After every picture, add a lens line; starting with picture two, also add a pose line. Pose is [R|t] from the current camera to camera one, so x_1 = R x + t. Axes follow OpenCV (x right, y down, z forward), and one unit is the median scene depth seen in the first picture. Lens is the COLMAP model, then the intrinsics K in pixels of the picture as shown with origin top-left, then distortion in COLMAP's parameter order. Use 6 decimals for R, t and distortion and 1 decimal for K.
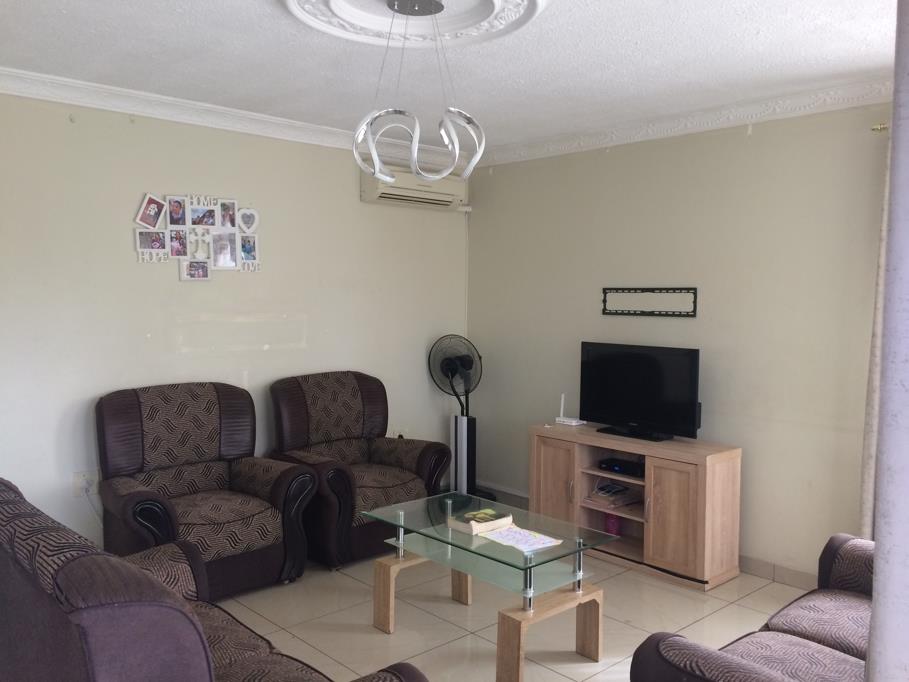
lens RADIAL K [[787.0, 0, 454.6], [0, 787.0, 343.9], [0, 0, 1]] dist [0.062613, -0.066512]
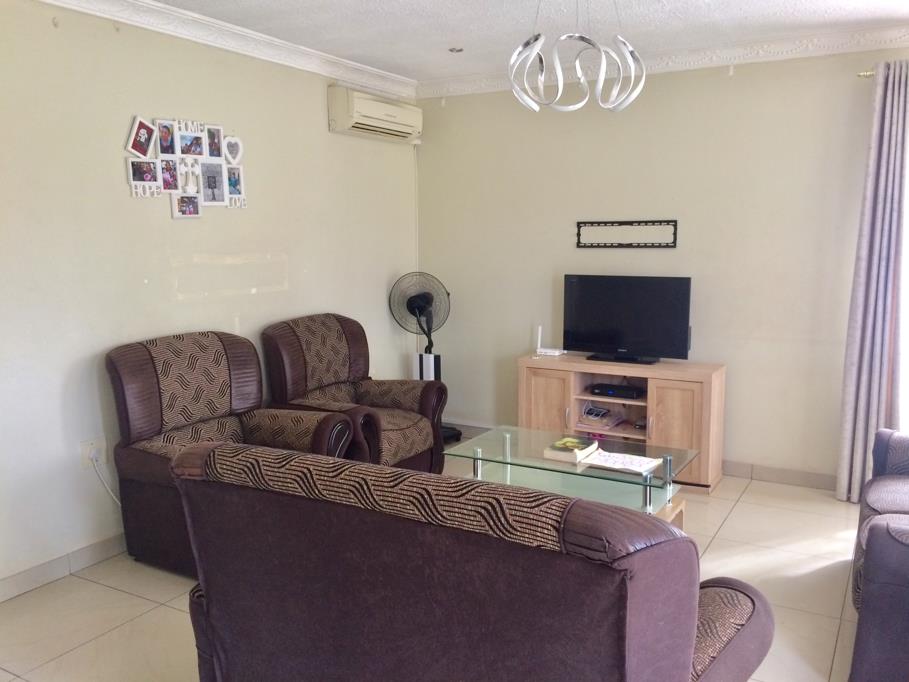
lens RADIAL K [[787.0, 0, 460.5], [0, 787.0, 344.4], [0, 0, 1]] dist [0.062613, -0.066512]
pose [[0.955483, -0.056627, 0.289561, -0.301517], [0.033653, 0.995921, 0.083715, -0.002906], [-0.293121, -0.070244, 0.953492, 0.051445]]
